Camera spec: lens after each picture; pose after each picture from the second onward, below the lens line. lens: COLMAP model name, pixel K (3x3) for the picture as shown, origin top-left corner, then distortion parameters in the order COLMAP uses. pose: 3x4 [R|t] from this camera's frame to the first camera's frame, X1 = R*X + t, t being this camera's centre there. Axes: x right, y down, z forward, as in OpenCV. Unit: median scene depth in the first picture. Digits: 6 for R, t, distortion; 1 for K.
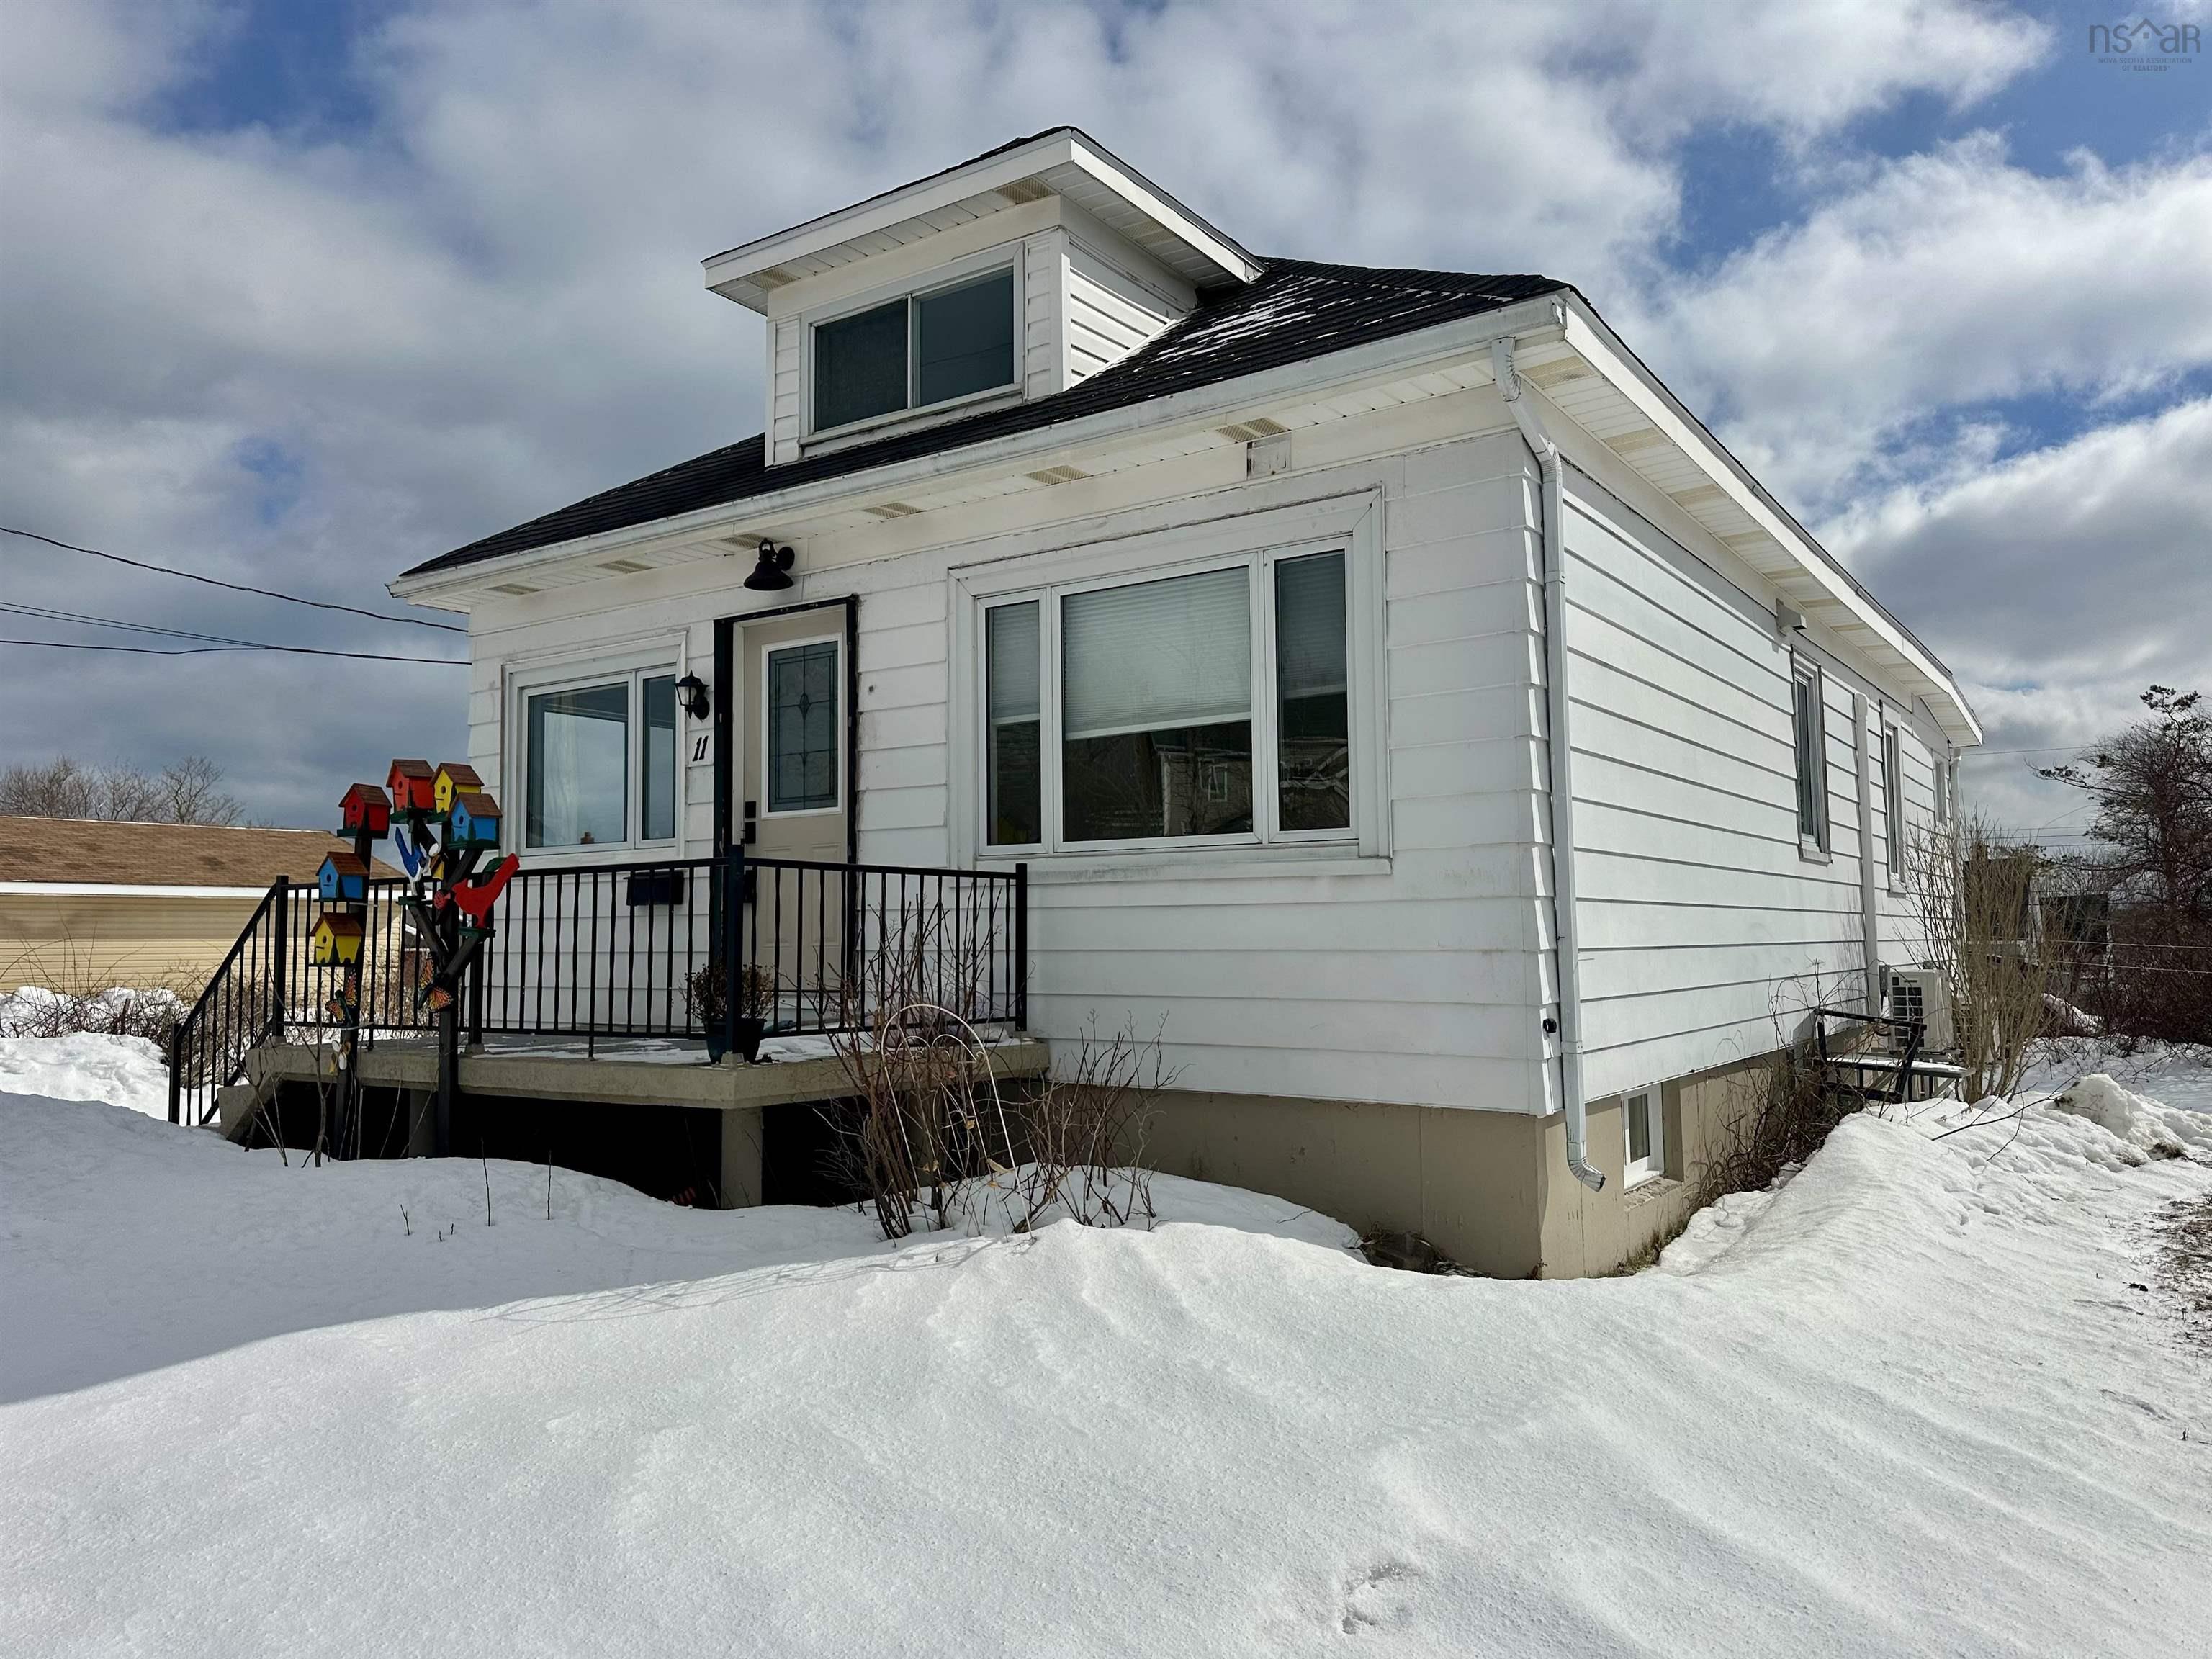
lens RADIAL K [[1547.9, 0, 1106.0], [0, 1547.9, 829.5], [0, 0, 1]] dist [0.001266, -0.001378]
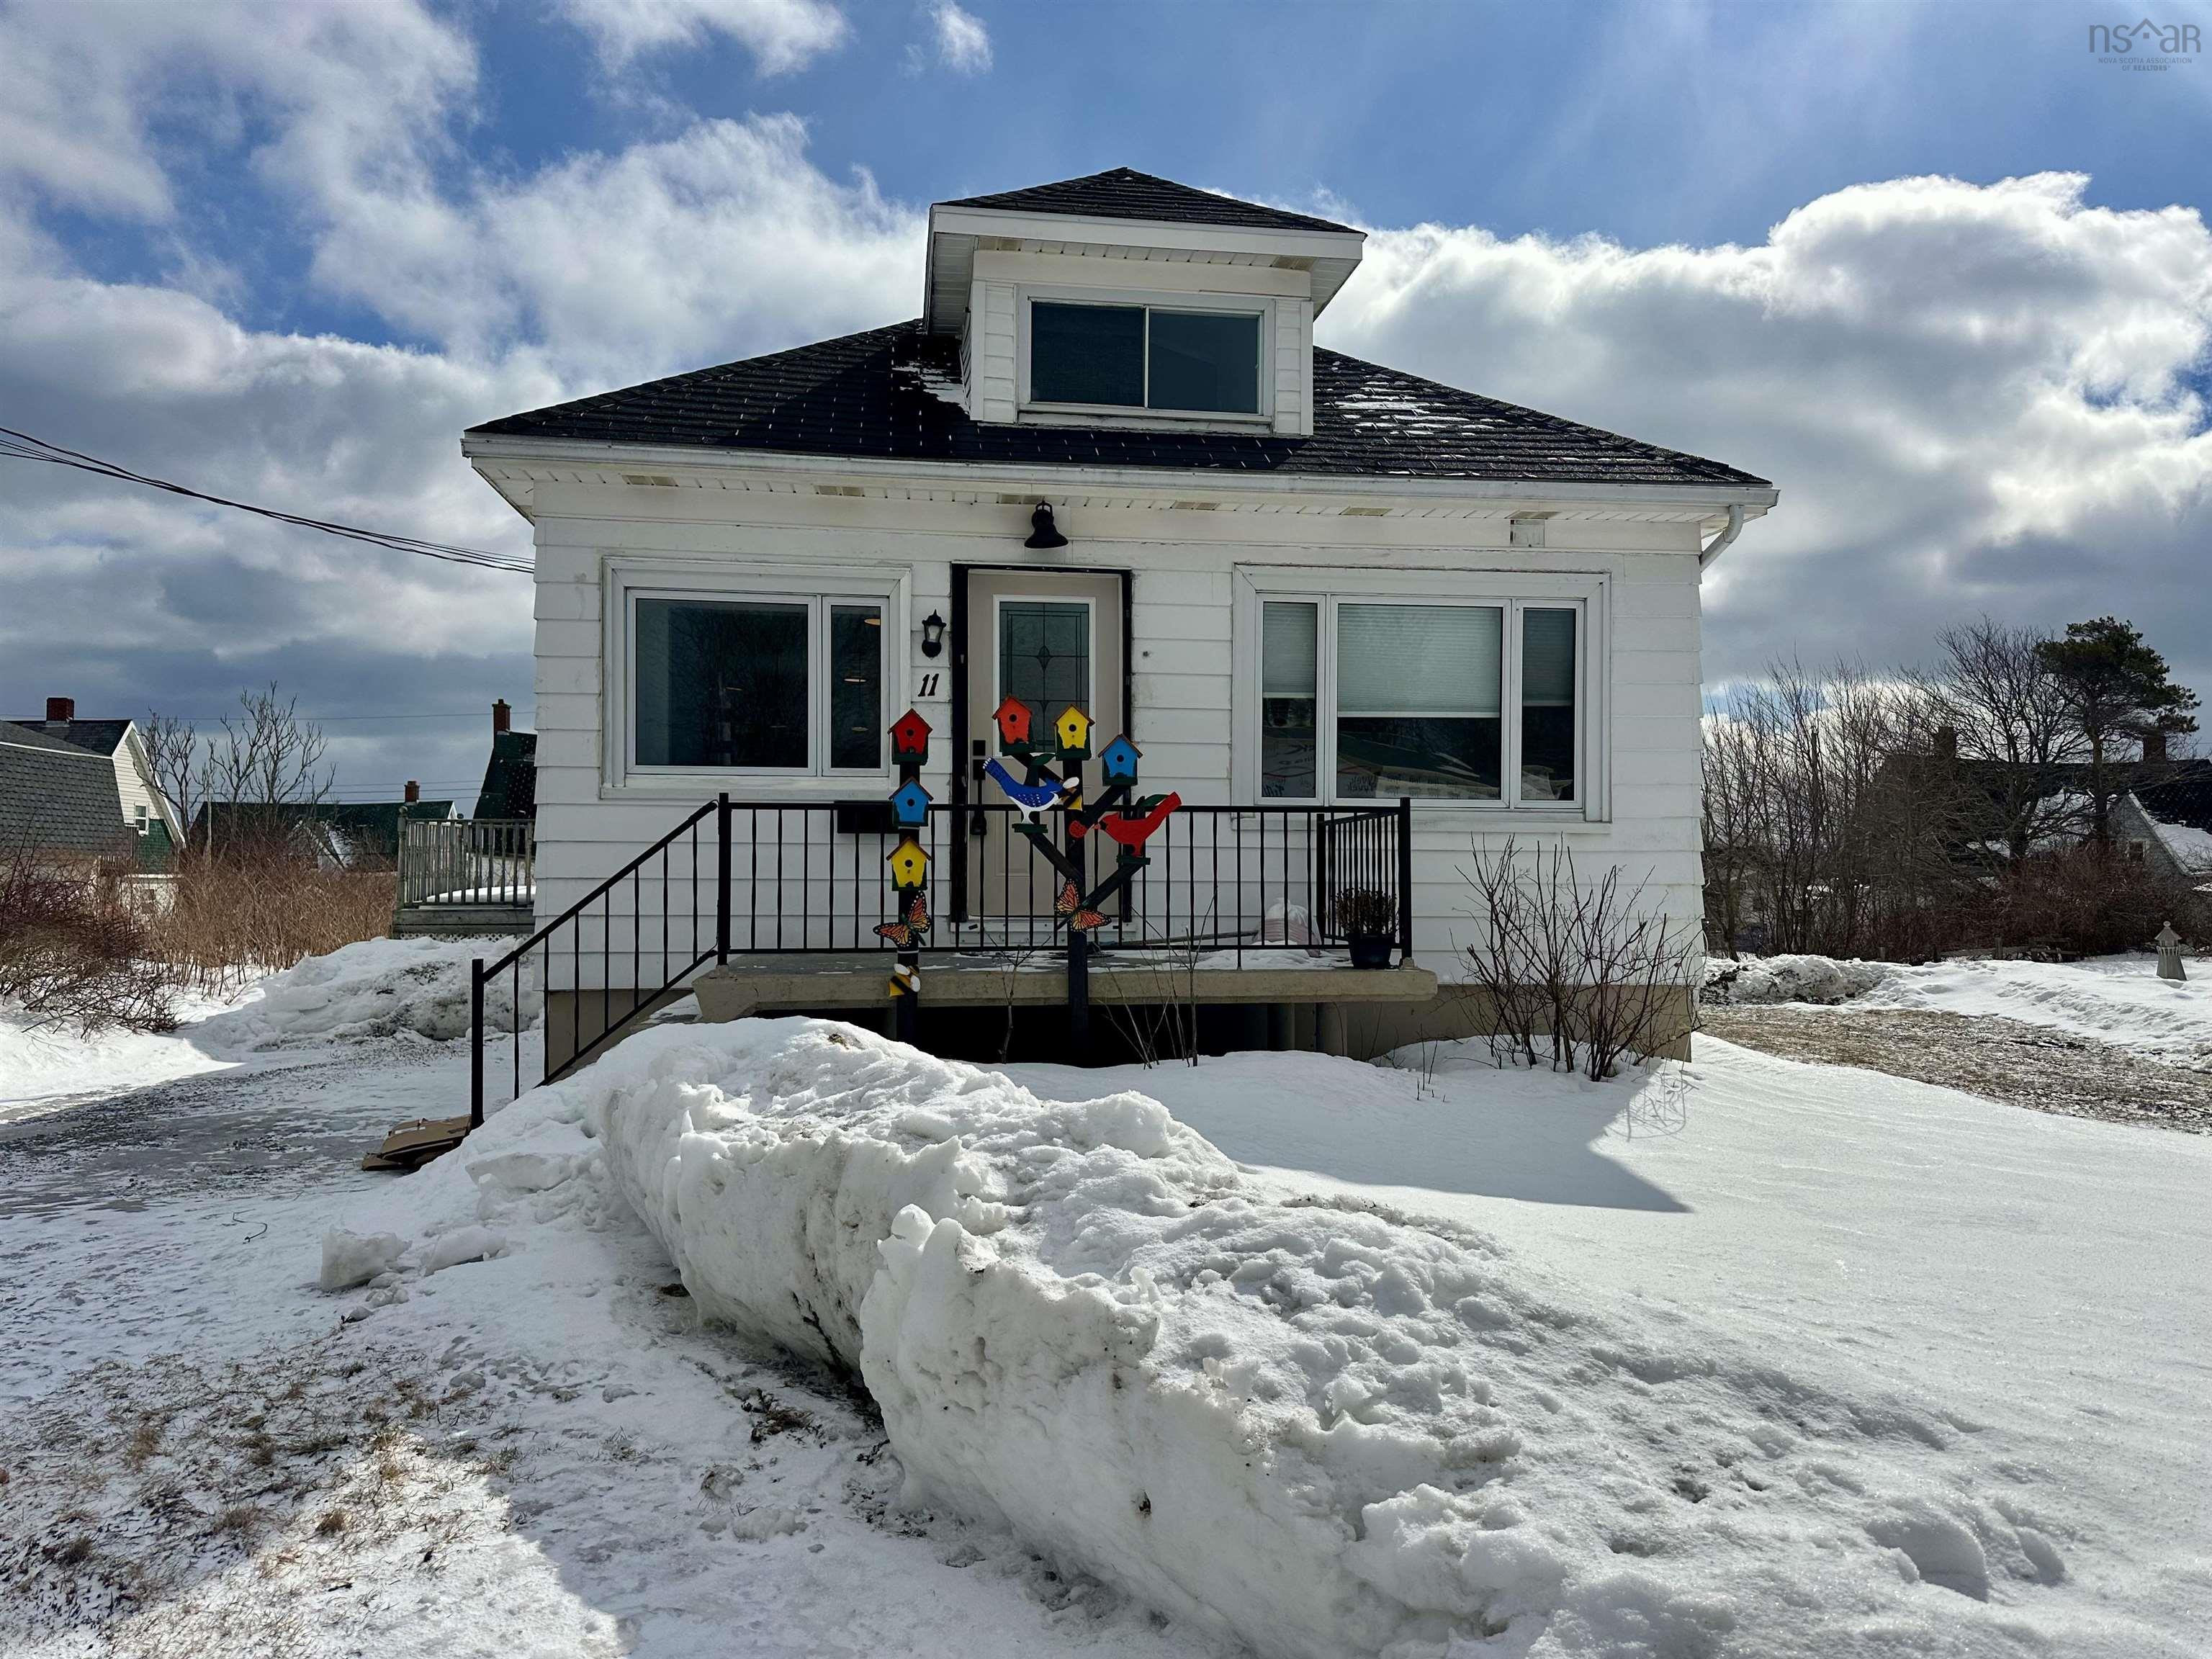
lens RADIAL K [[1595.5, 0, 1106.0], [0, 1595.5, 829.5], [0, 0, 1]] dist [0.083074, -0.002280]
pose [[0.746897, 0.032646, 0.664137, -0.994261], [-0.058820, 0.998122, 0.017086, 0.021909], [-0.662333, -0.051826, 0.747415, 0.127620]]
